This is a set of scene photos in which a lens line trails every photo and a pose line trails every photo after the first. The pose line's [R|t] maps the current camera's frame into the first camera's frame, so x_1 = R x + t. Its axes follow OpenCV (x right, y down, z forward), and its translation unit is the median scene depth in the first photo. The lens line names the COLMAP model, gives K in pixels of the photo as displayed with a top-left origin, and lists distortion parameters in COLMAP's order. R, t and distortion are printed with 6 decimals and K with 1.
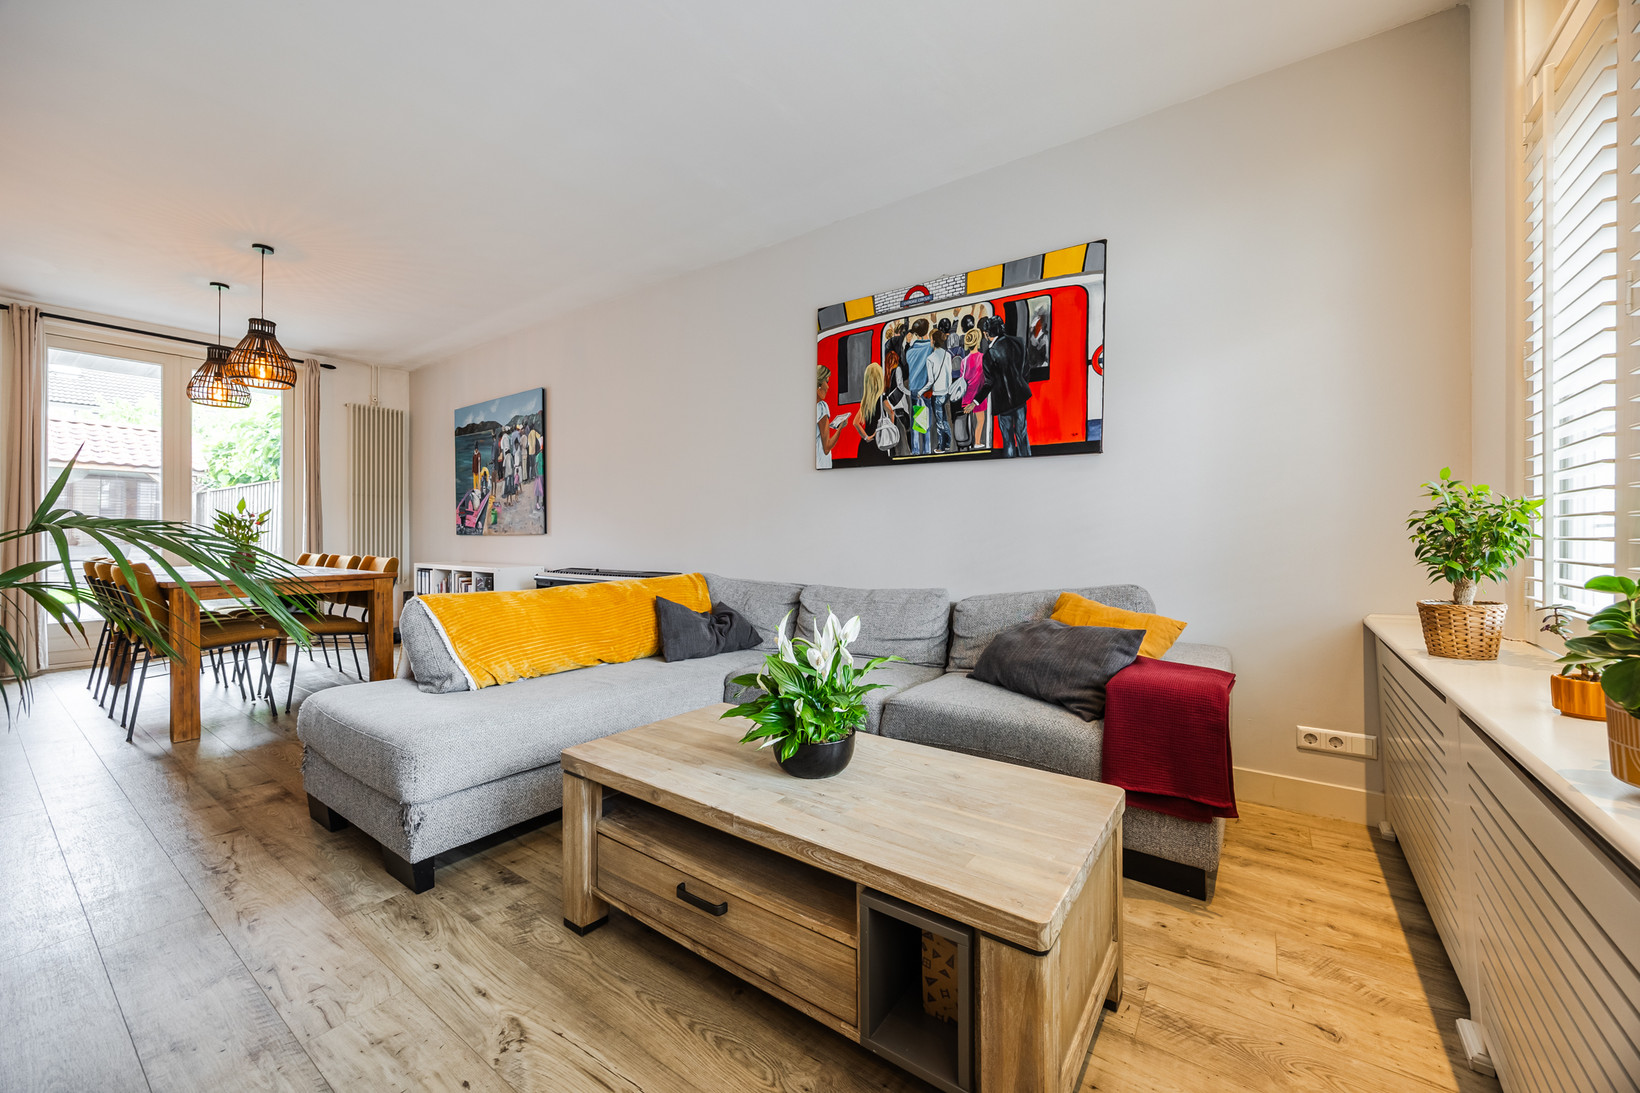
lens RADIAL K [[628.6, 0, 819.1], [0, 628.6, 534.2], [0, 0, 1]] dist [-0.002396, -0.000188]
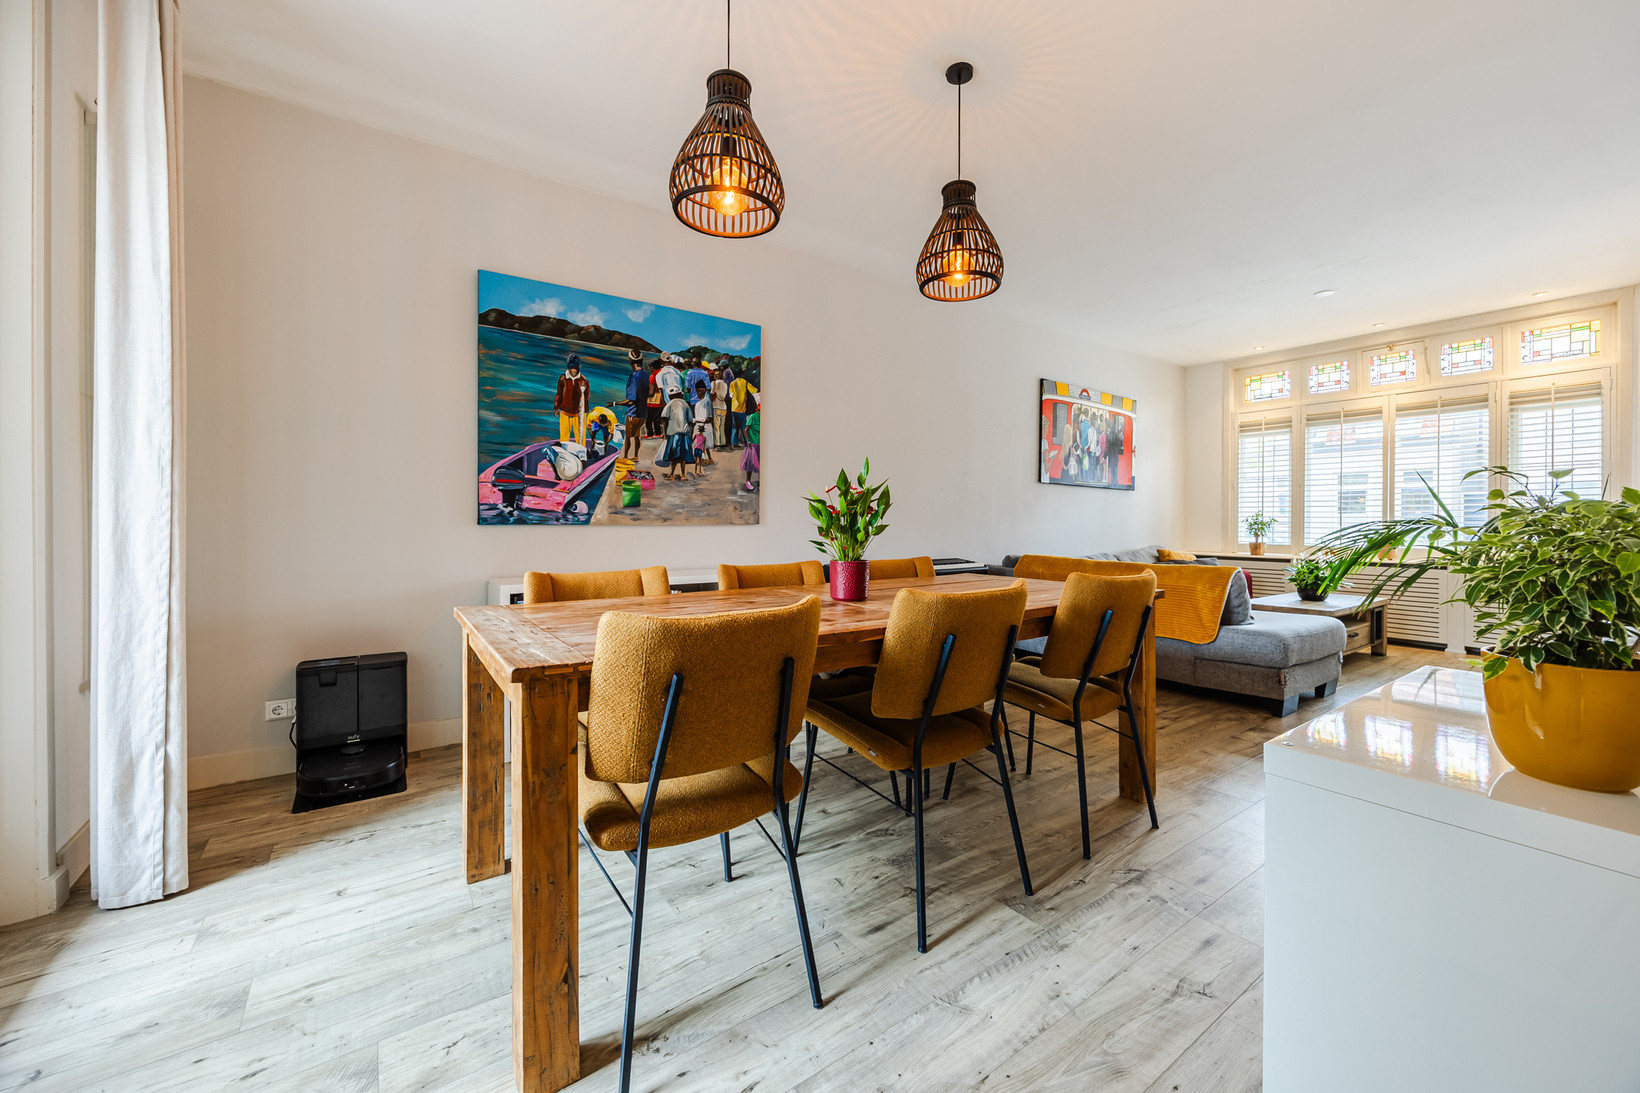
lens RADIAL K [[646.6, 0, 839.2], [0, 646.6, 527.2], [0, 0, 1]] dist [-0.001683, -0.000305]
pose [[0.308024, -0.005818, 0.951361, -1.862039], [-0.004954, 0.999958, 0.007720, -0.004217], [-0.951366, -0.007090, 0.307982, 1.103618]]
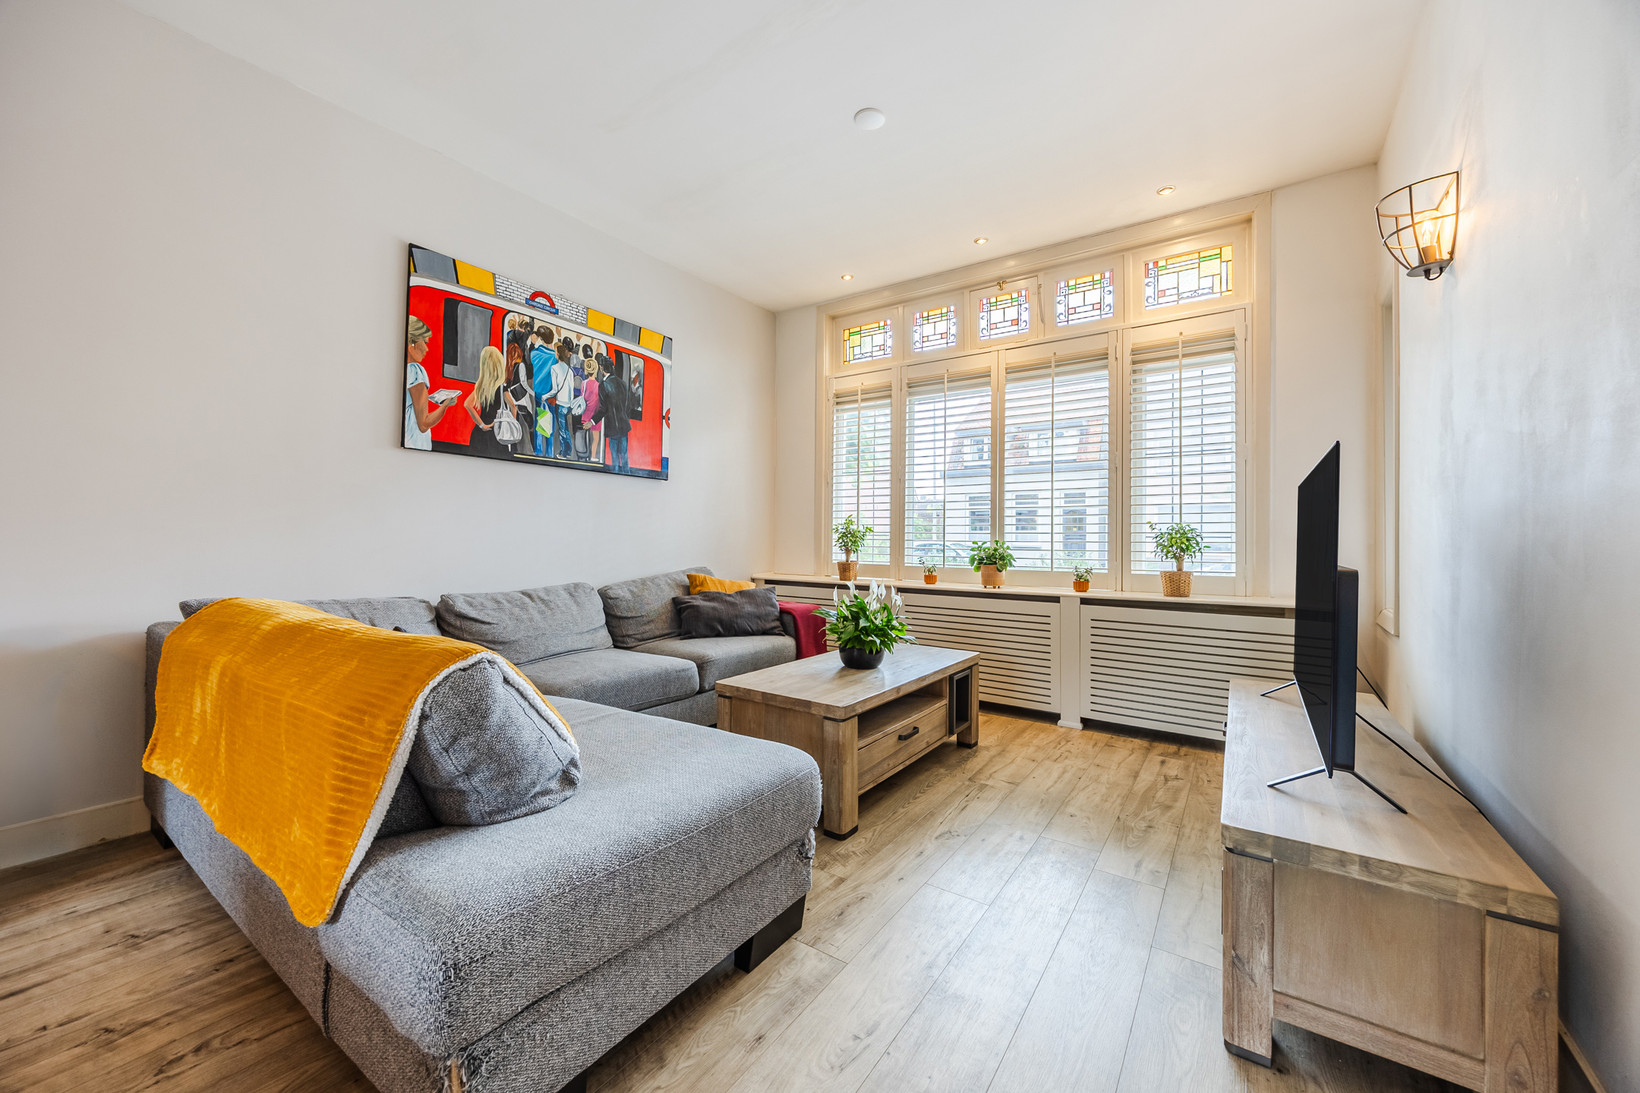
lens RADIAL K [[628.6, 0, 819.1], [0, 628.6, 534.2], [0, 0, 1]] dist [-0.002396, -0.000188]
pose [[-0.017330, 0.006534, 0.999828, -0.882694], [-0.010405, 0.999923, -0.006715, 0.003395], [-0.999796, -0.010520, -0.017260, 0.563479]]
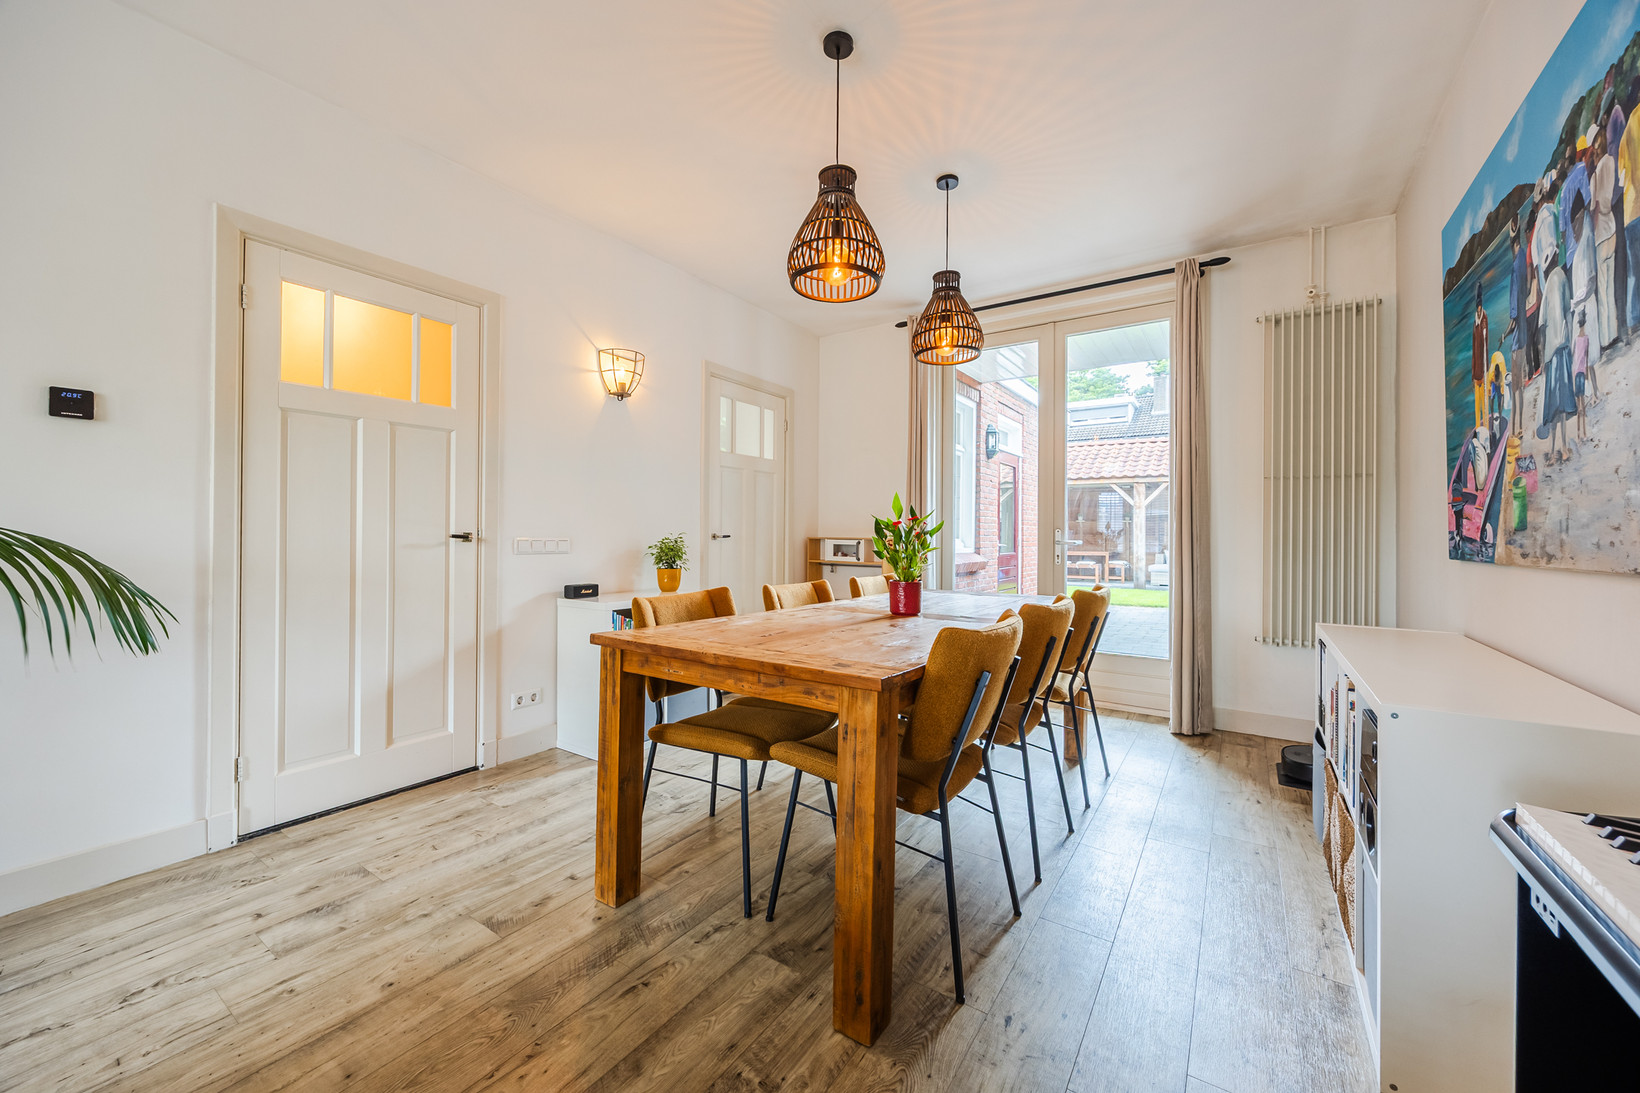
lens RADIAL K [[628.6, 0, 819.1], [0, 628.6, 534.2], [0, 0, 1]] dist [-0.002396, -0.000188]
pose [[0.027018, -0.000415, -0.999635, -0.403964], [-0.007793, 0.999969, -0.000626, -0.020387], [0.999605, 0.007807, 0.027014, 1.171450]]
